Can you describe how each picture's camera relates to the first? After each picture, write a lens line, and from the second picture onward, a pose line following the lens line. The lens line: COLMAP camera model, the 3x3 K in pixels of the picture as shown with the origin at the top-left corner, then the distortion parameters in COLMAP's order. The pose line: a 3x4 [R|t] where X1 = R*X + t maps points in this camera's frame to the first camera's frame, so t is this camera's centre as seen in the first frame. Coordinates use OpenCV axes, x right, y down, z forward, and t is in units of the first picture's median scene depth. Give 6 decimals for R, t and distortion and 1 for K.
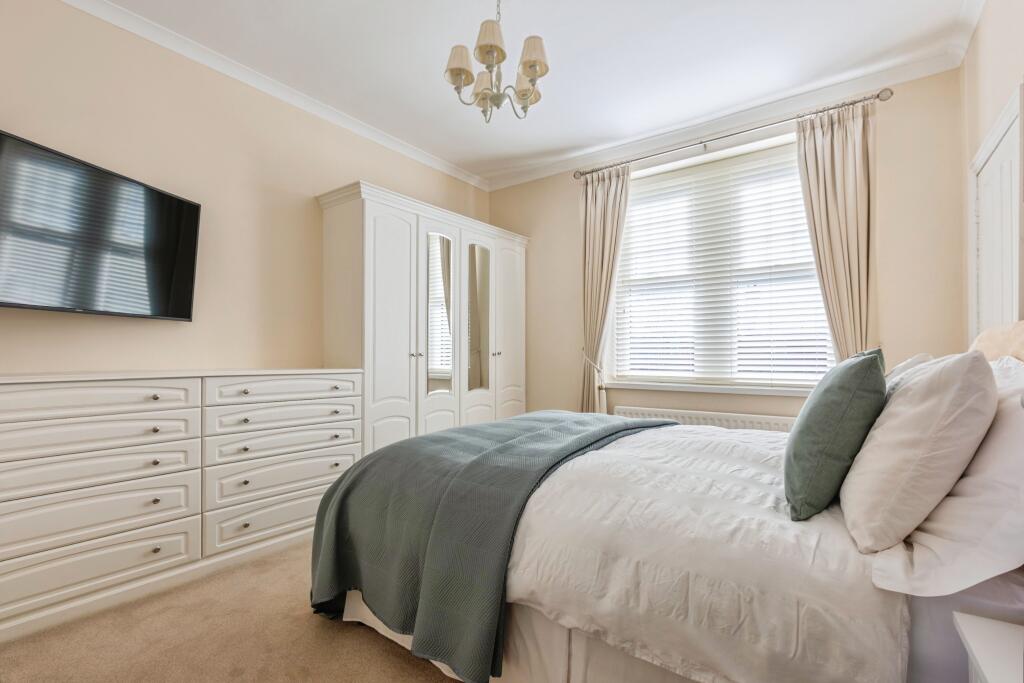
lens RADIAL K [[466.7, 0, 509.5], [0, 466.7, 354.0], [0, 0, 1]] dist [0.000210, 0.000187]
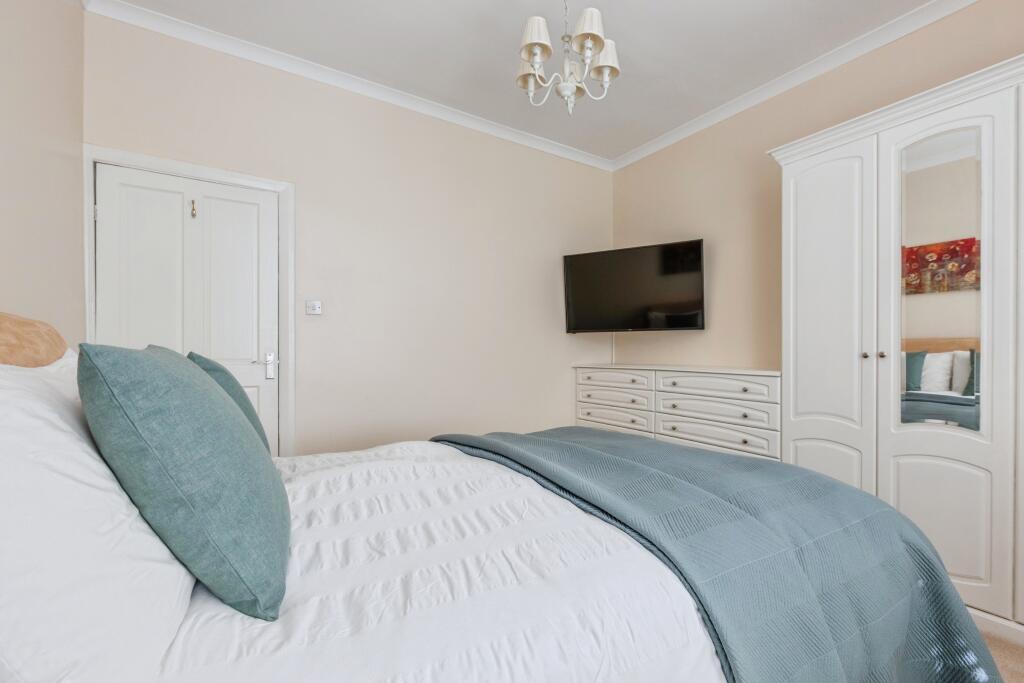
lens RADIAL K [[466.7, 0, 509.5], [0, 466.7, 354.0], [0, 0, 1]] dist [0.000210, 0.000187]
pose [[-0.377444, -0.008058, -0.925997, 0.650883], [-0.011522, 0.999926, -0.004004, 0.008863], [0.925961, 0.009158, -0.377509, 0.880228]]
